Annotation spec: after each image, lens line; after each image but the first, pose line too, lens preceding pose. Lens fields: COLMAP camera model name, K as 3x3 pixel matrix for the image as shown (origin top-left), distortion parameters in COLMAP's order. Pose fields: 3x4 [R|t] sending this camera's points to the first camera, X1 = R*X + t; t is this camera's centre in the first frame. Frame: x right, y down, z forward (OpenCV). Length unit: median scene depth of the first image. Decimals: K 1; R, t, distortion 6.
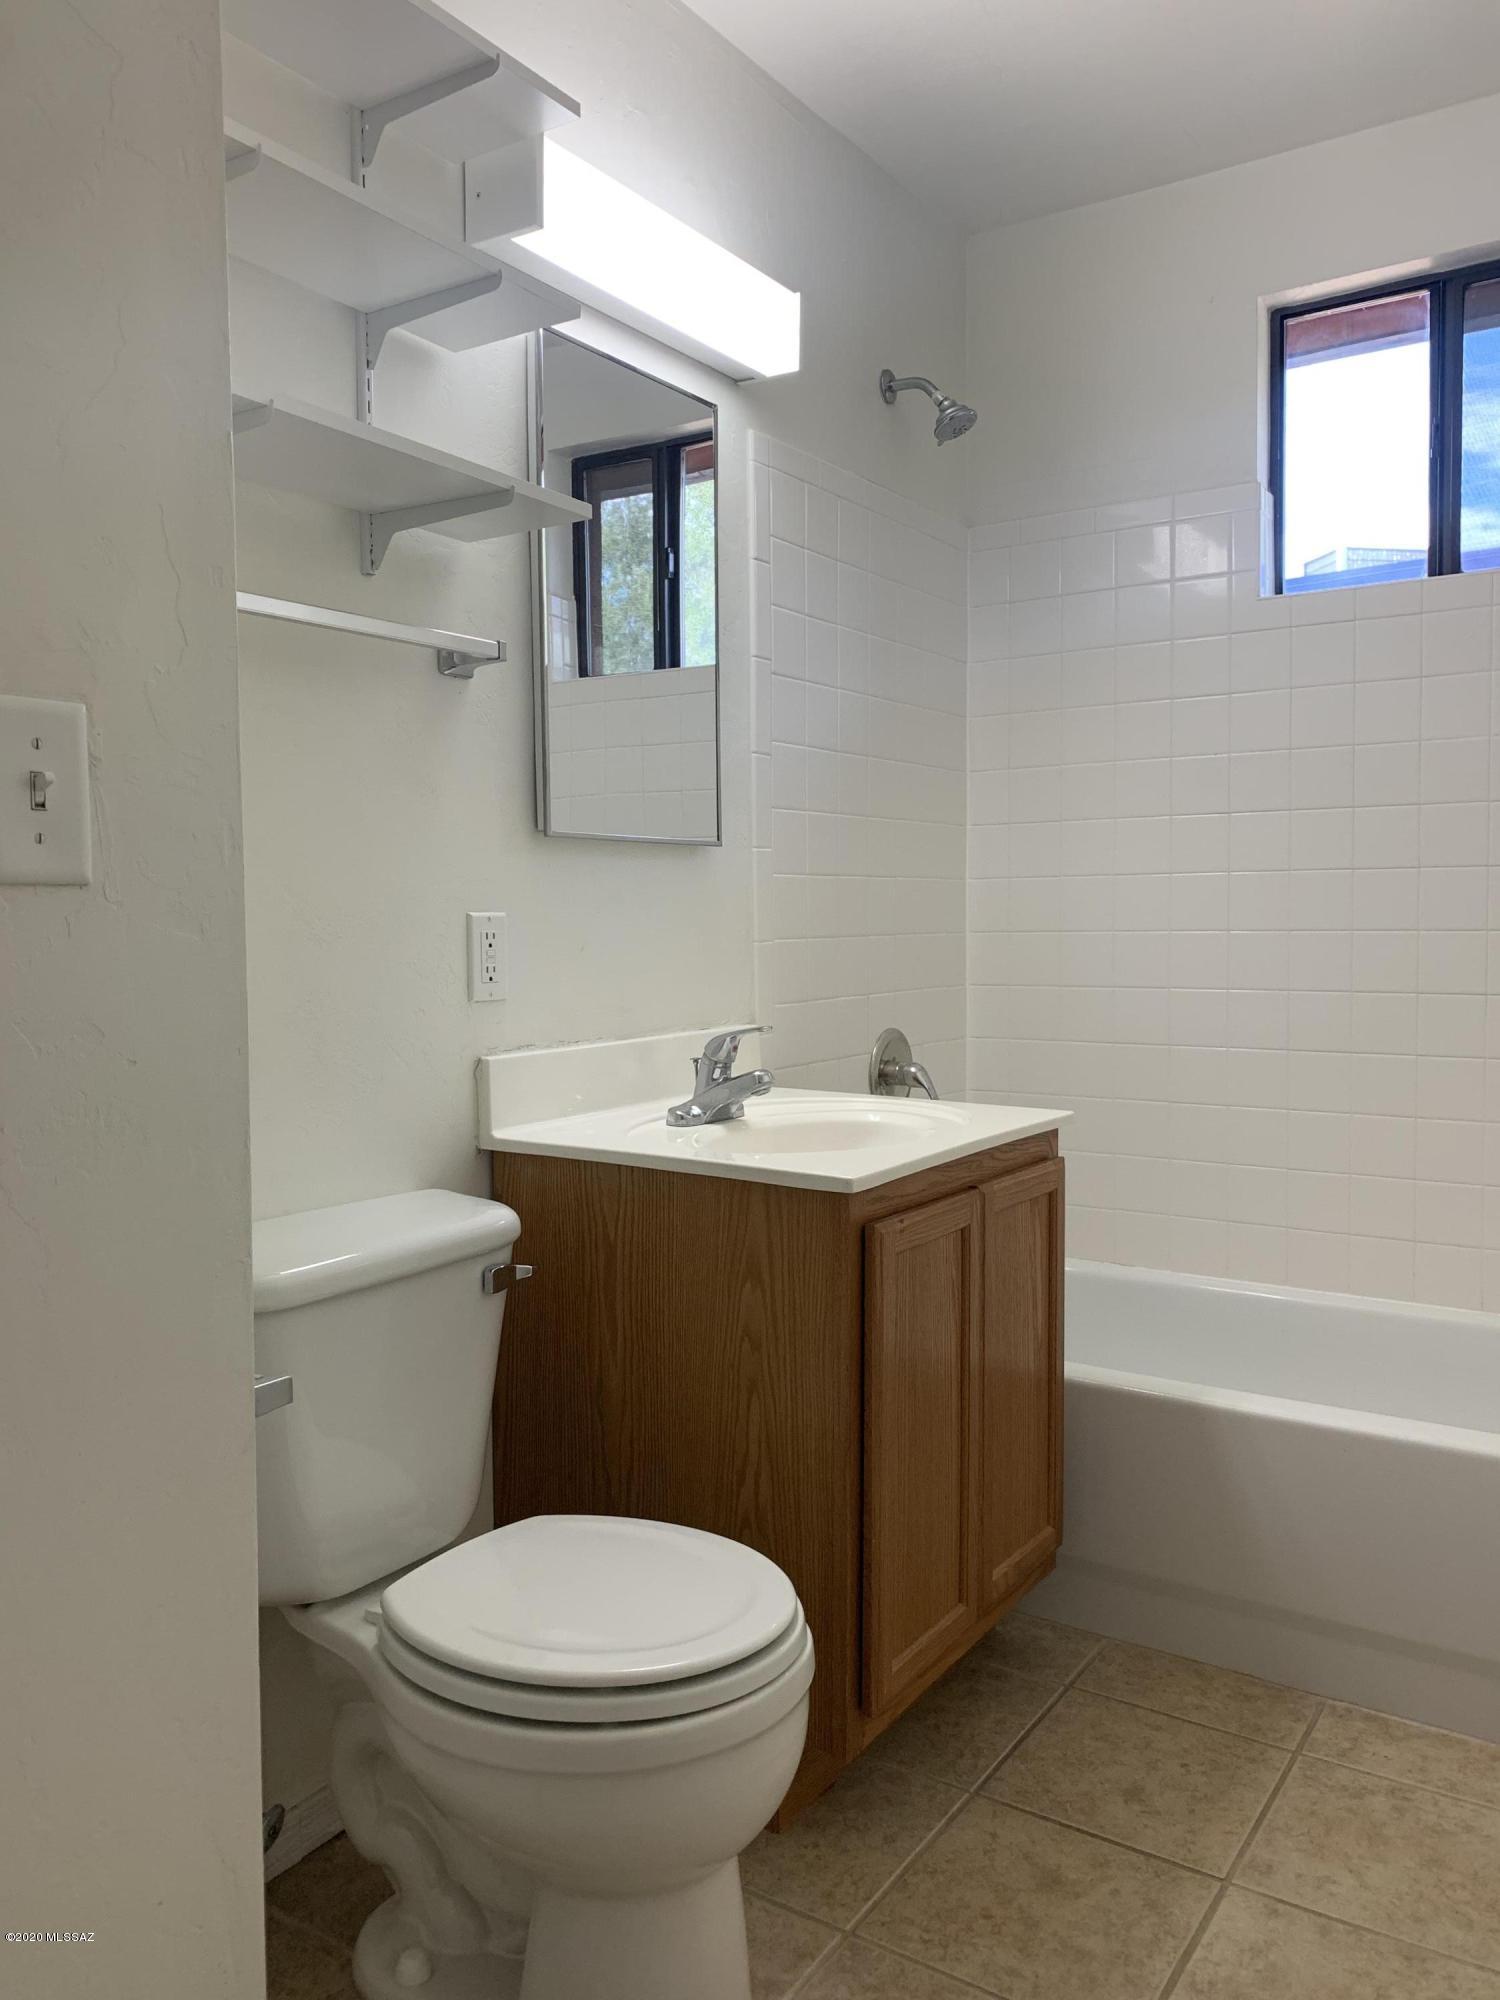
lens RADIAL K [[1530.3, 0, 754.9], [0, 1530.3, 1007.4], [0, 0, 1]] dist [0.023520, -0.009936]
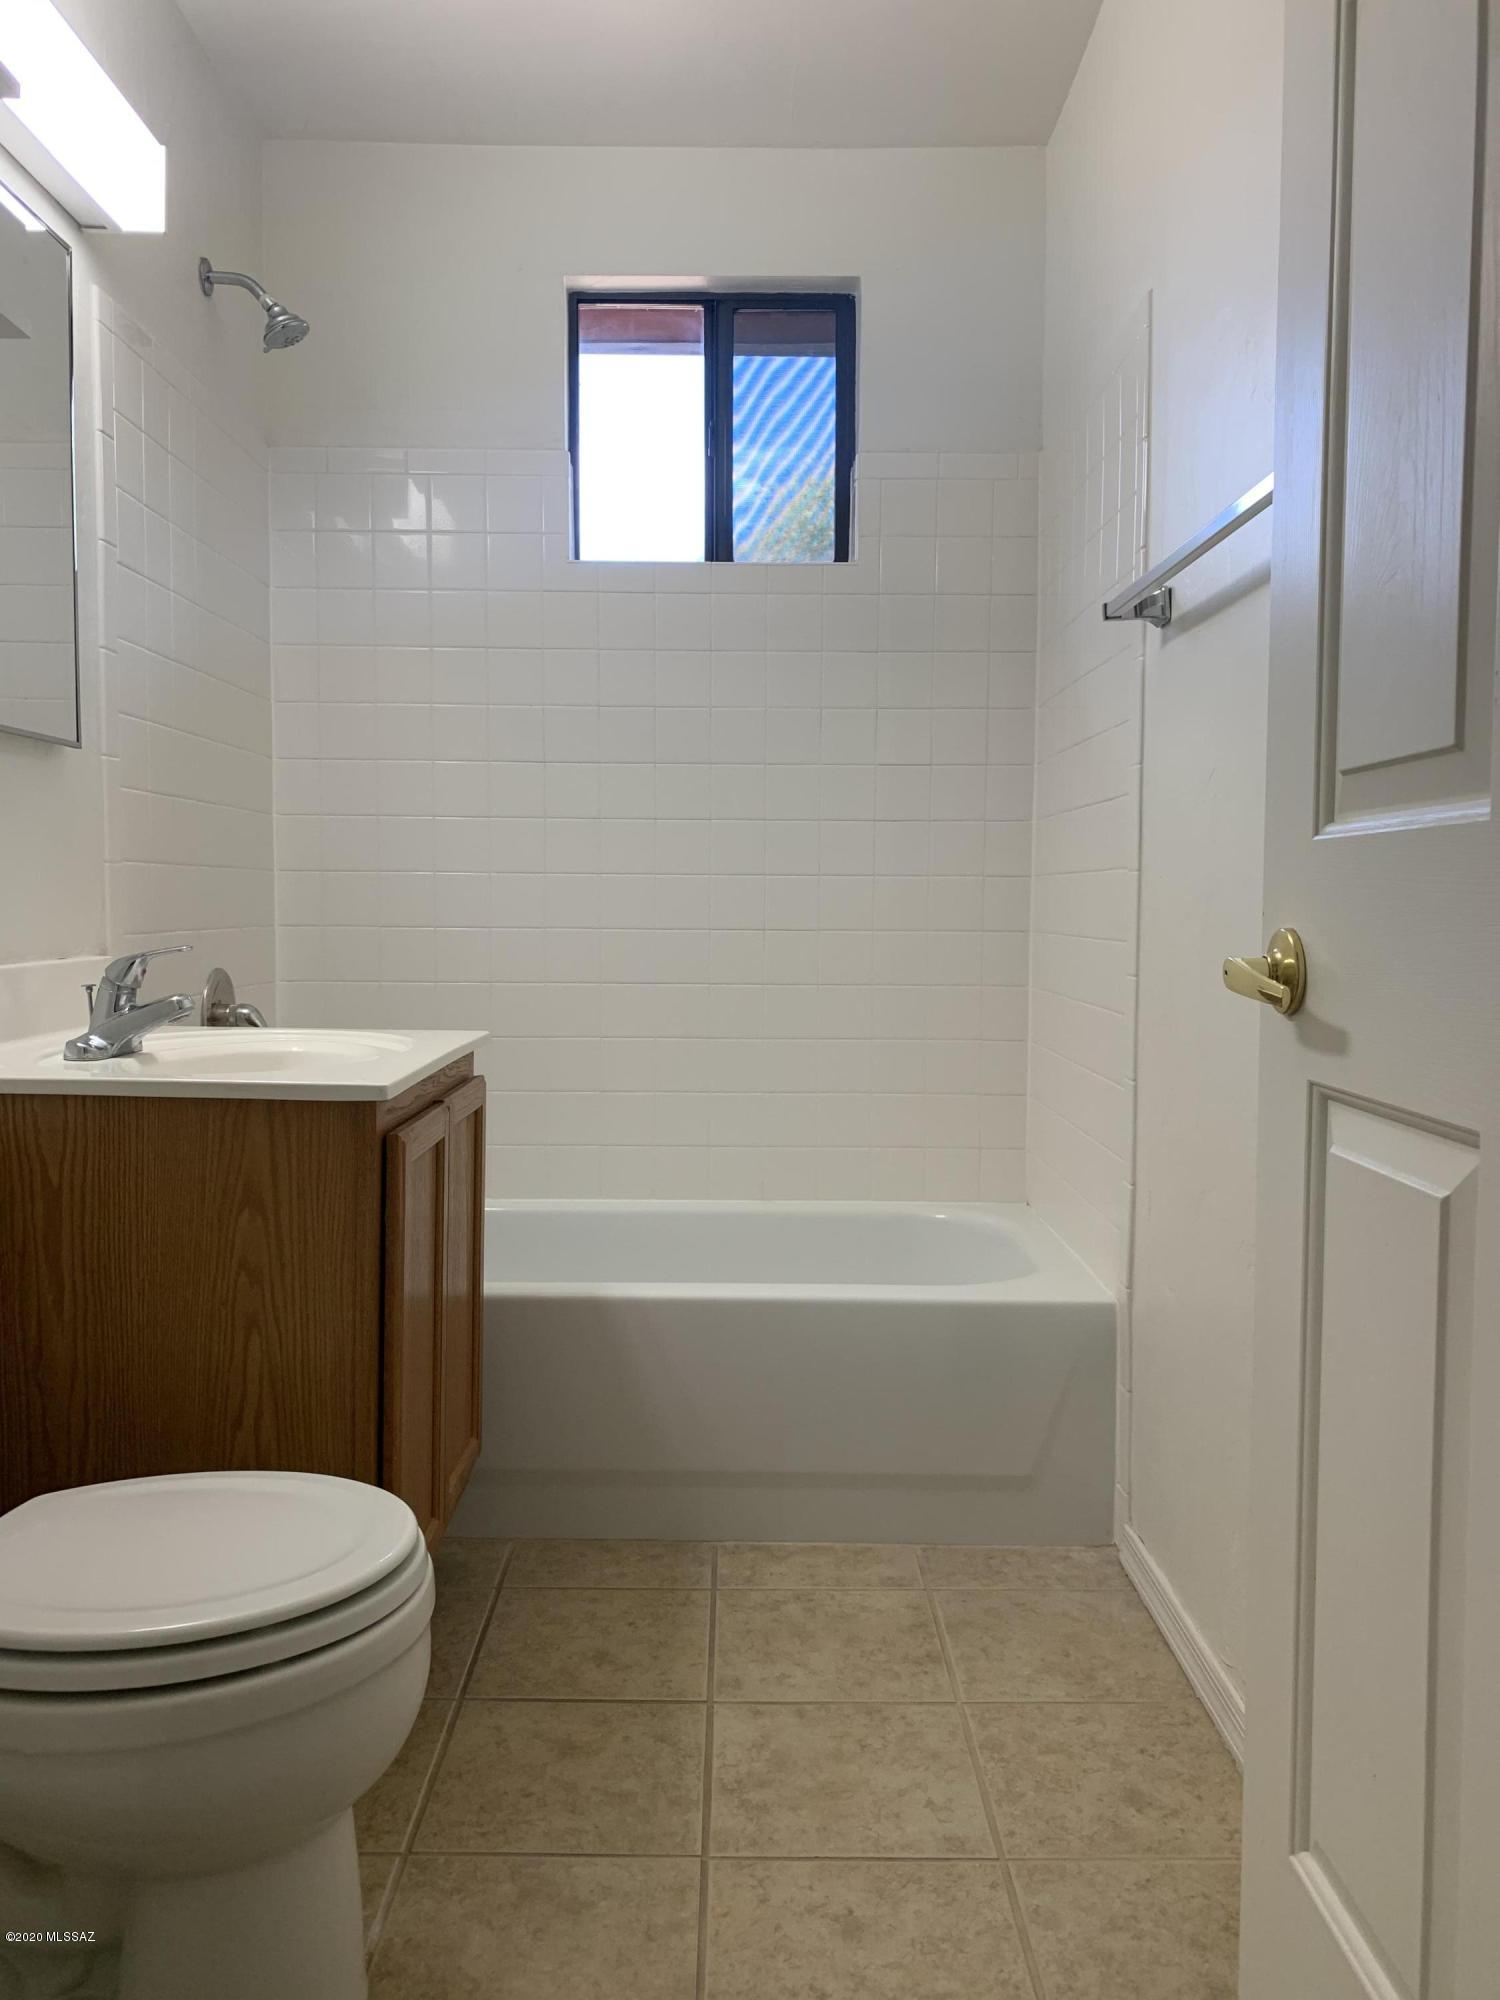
lens RADIAL K [[1538.4, 0, 750.0], [0, 1538.4, 1000.0], [0, 0, 1]] dist [-0.001057, 0.047241]
pose [[0.837799, -0.023179, 0.545487, -0.236770], [0.019224, 0.999731, 0.012954, 0.043025], [-0.545640, -0.000366, 0.838019, 0.049615]]
